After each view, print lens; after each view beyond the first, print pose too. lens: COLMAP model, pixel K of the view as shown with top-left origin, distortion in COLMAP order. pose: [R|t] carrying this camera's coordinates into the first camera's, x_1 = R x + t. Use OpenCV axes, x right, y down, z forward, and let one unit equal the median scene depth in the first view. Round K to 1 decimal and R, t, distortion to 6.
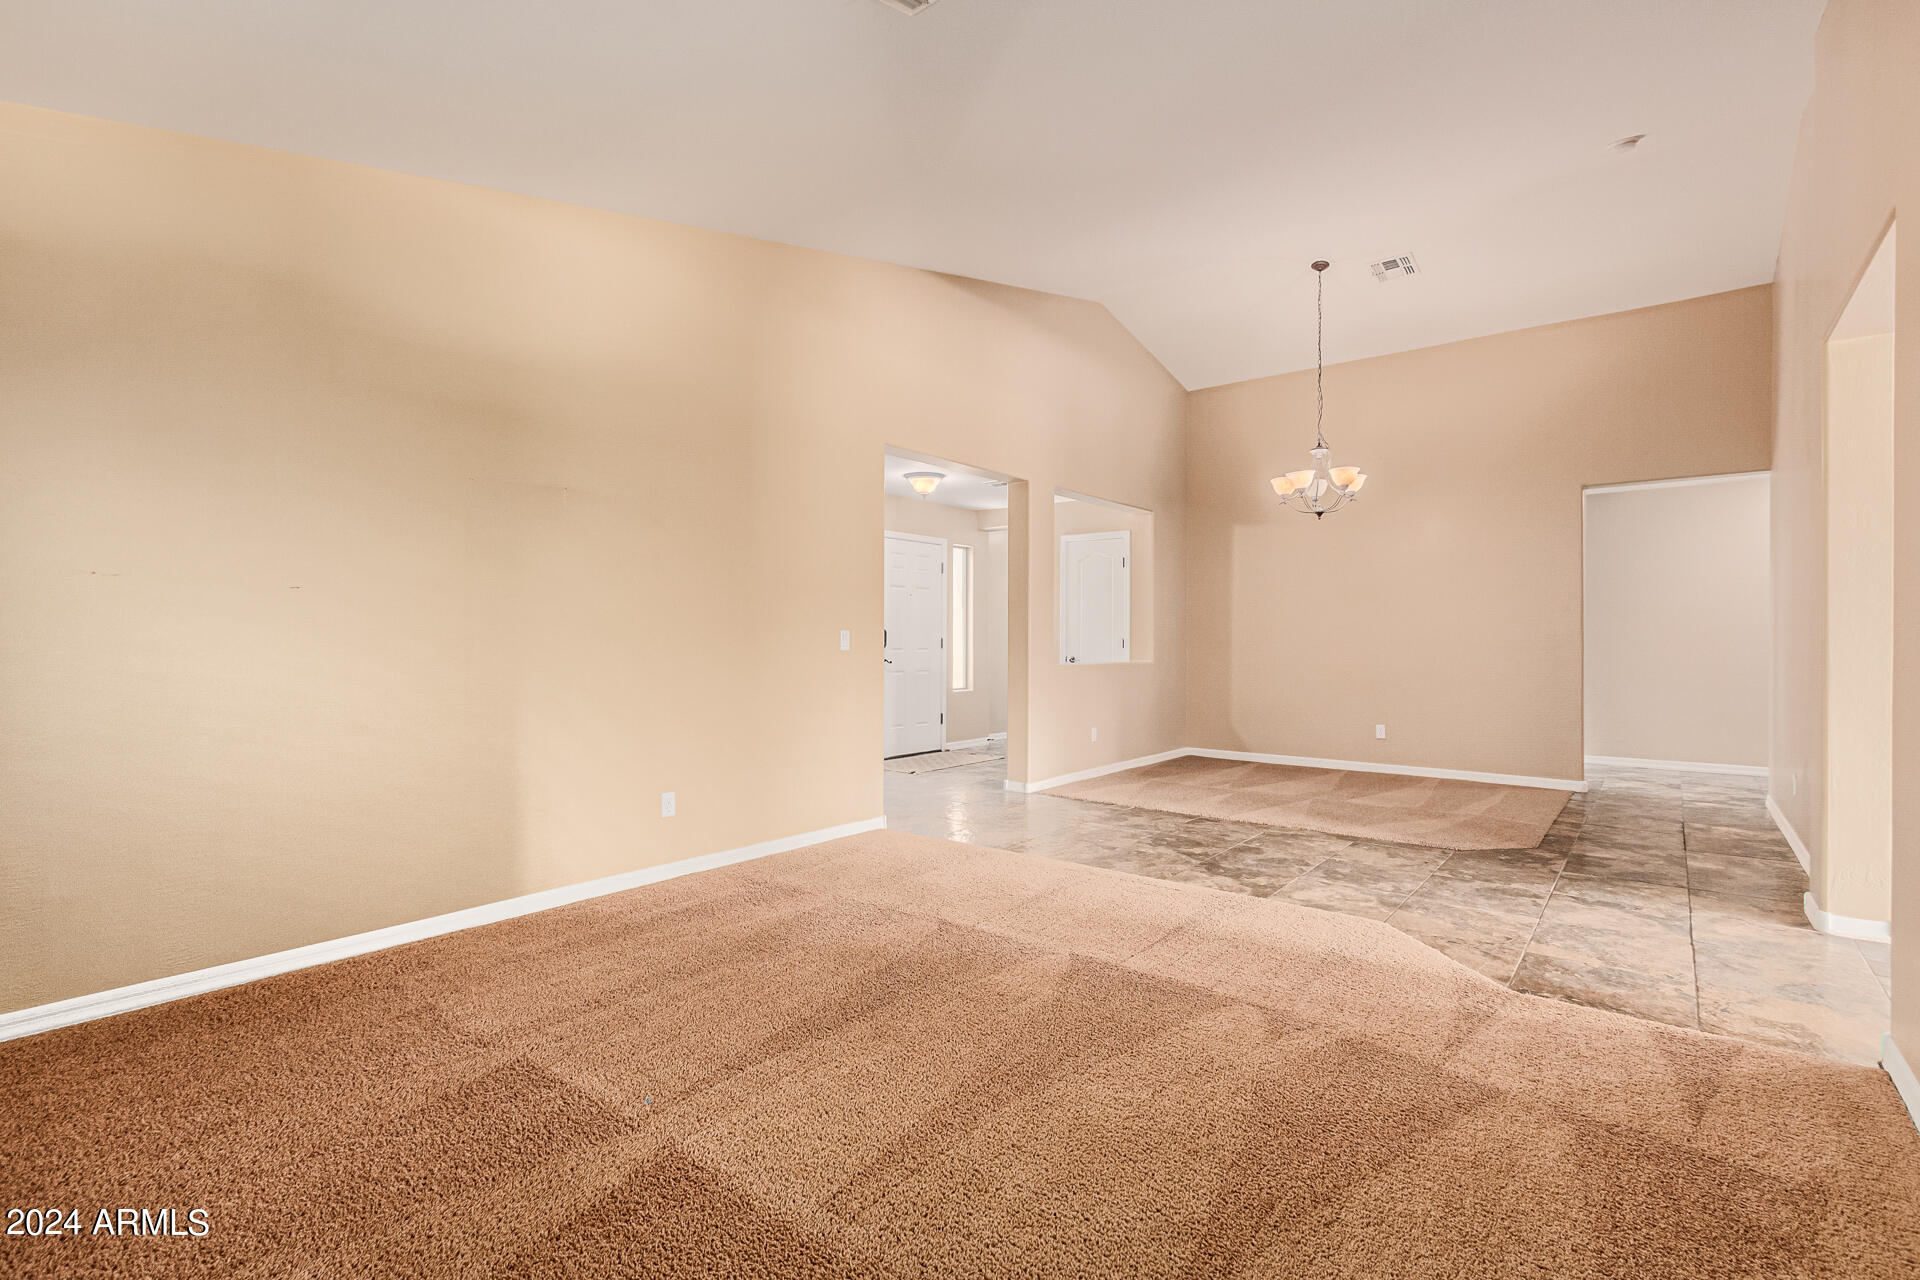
lens RADIAL K [[882.2, 0, 970.7], [0, 882.2, 642.2], [0, 0, 1]] dist [0.007370, -0.002198]
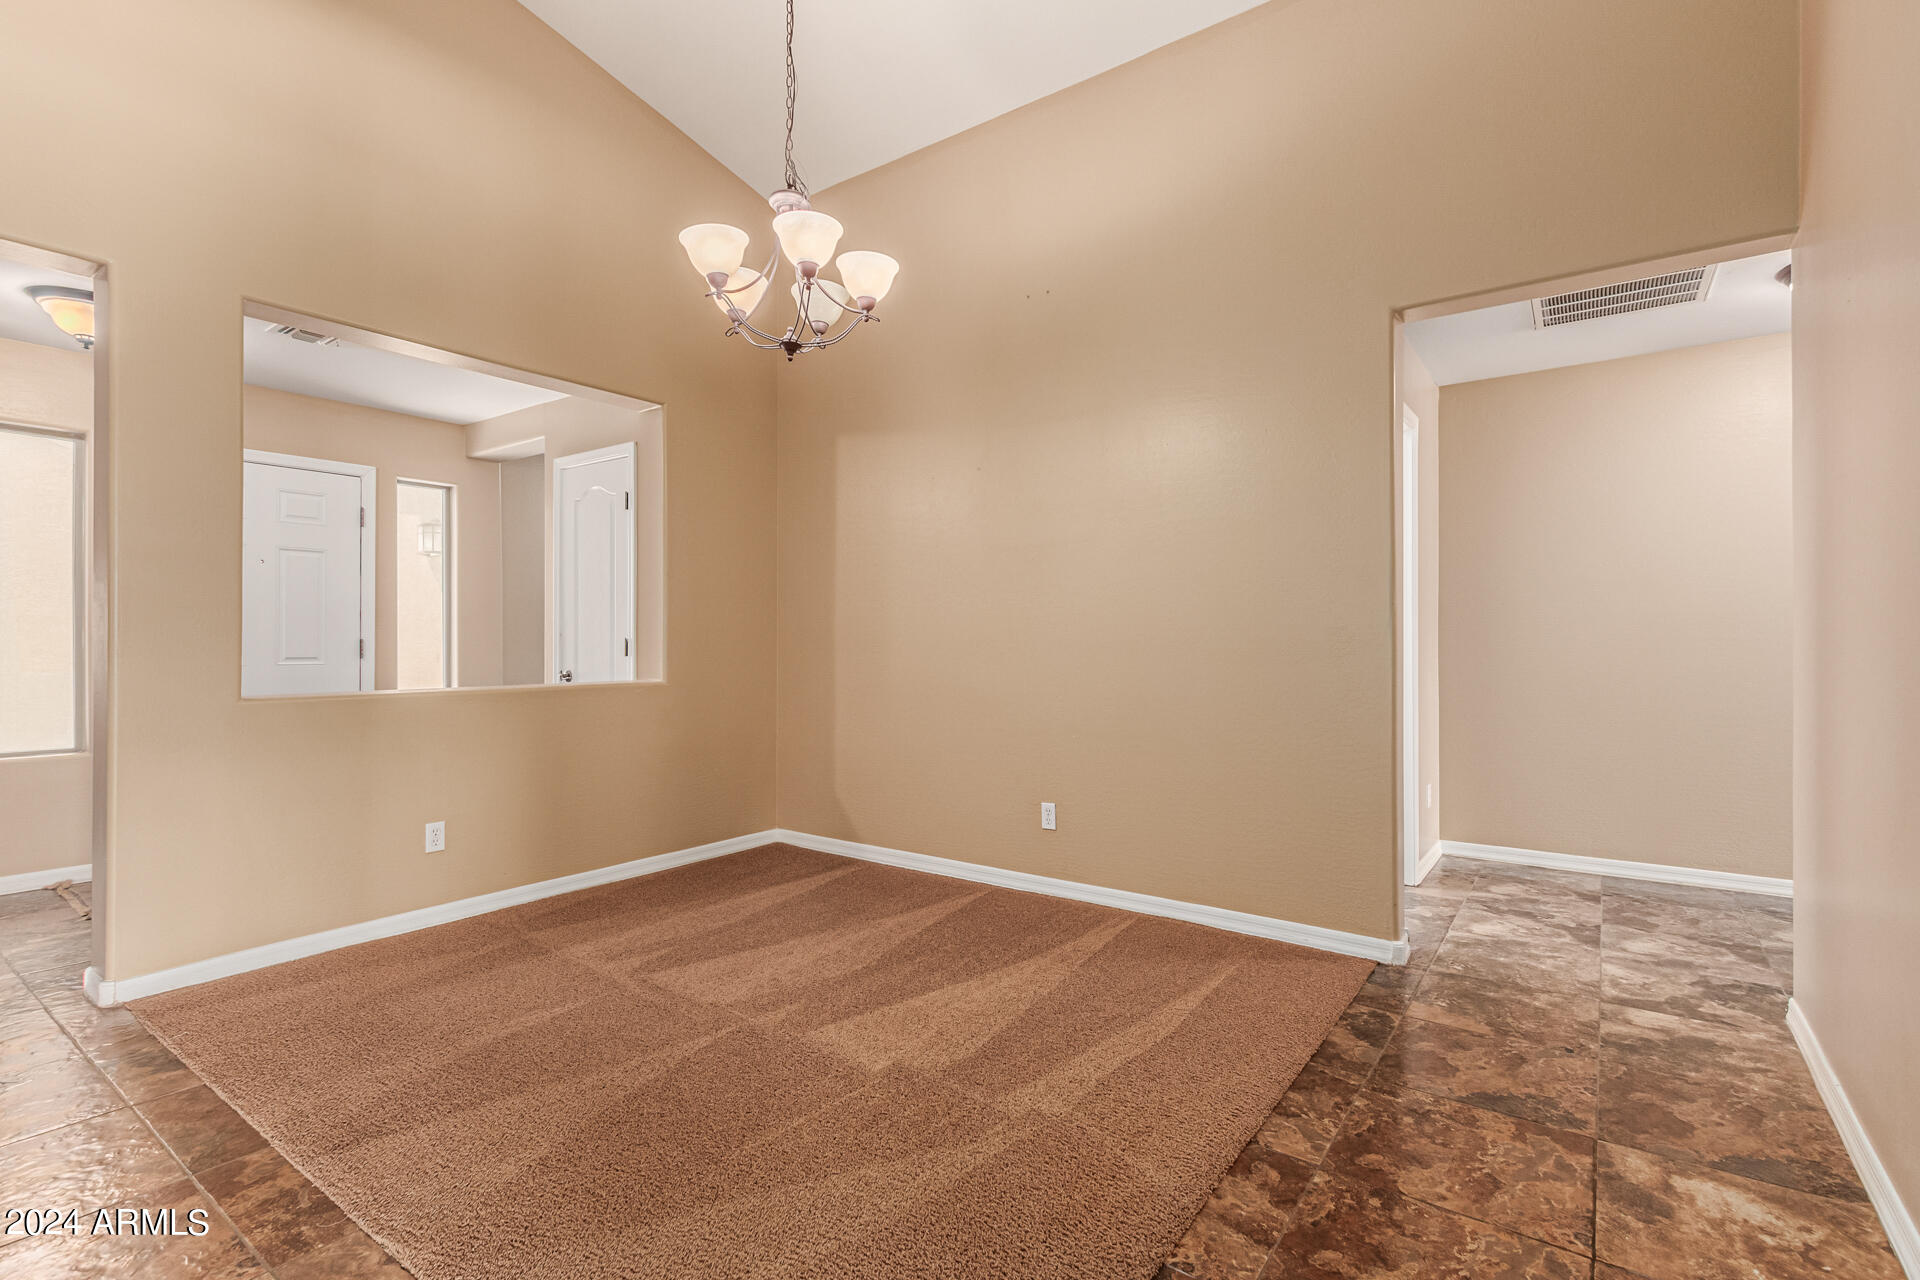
lens RADIAL K [[882.2, 0, 951.2], [0, 882.2, 640.3], [0, 0, 1]] dist [0.007370, -0.002198]
pose [[0.998692, 0.000363, 0.051136, 0.348682], [-0.000182, 0.999994, -0.003554, -0.001253], [-0.051137, 0.003540, 0.998685, 0.438601]]
